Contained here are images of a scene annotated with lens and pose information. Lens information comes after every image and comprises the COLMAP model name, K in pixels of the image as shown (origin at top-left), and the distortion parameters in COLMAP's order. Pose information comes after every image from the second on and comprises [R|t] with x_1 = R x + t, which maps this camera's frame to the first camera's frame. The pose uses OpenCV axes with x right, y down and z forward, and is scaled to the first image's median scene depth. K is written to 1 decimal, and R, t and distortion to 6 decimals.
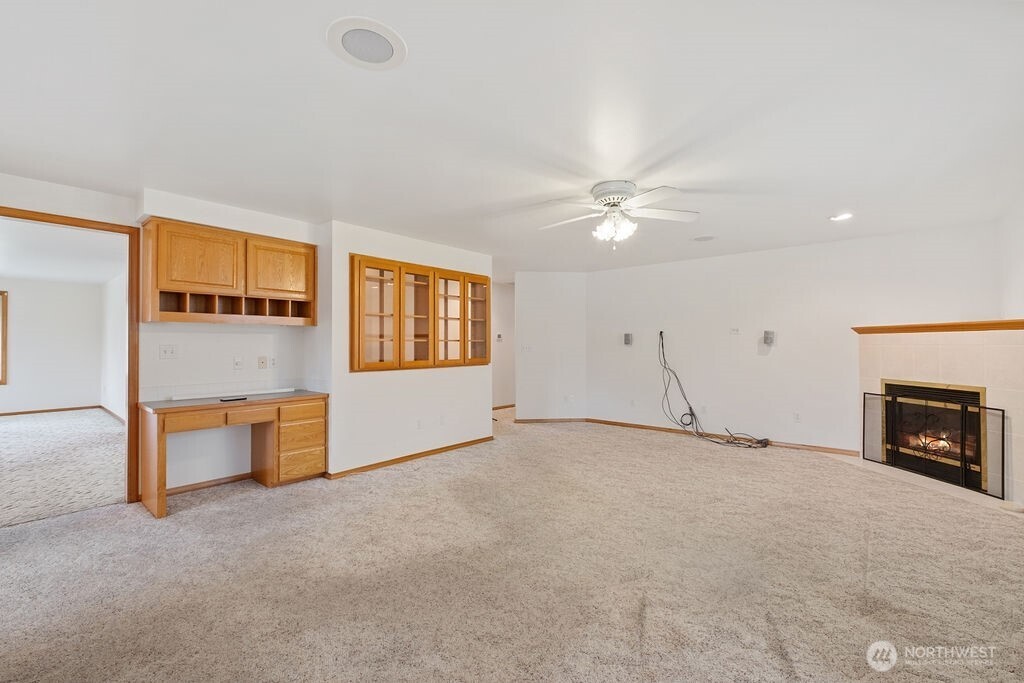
lens RADIAL K [[436.9, 0, 512.5], [0, 436.9, 345.8], [0, 0, 1]] dist [0.002001, 0.000278]
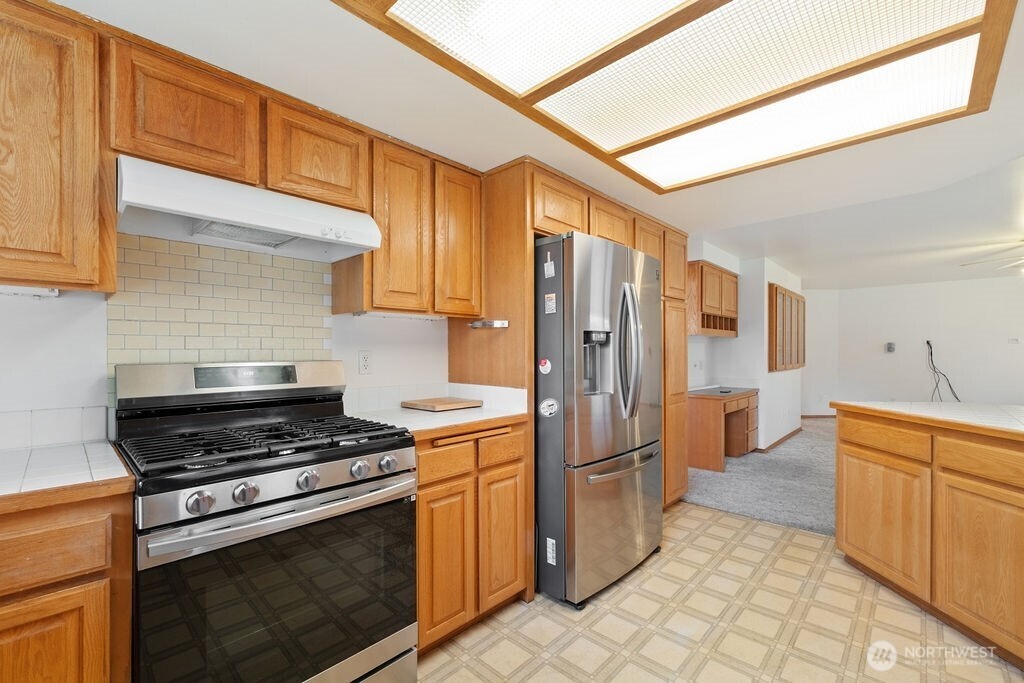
lens RADIAL K [[436.9, 0, 512.5], [0, 436.9, 345.8], [0, 0, 1]] dist [0.002001, 0.000278]
pose [[0.998337, 0.001532, -0.057629, -1.185962], [-0.002559, 0.999839, -0.017744, 0.006651], [0.057593, 0.017862, 0.998180, -0.394106]]
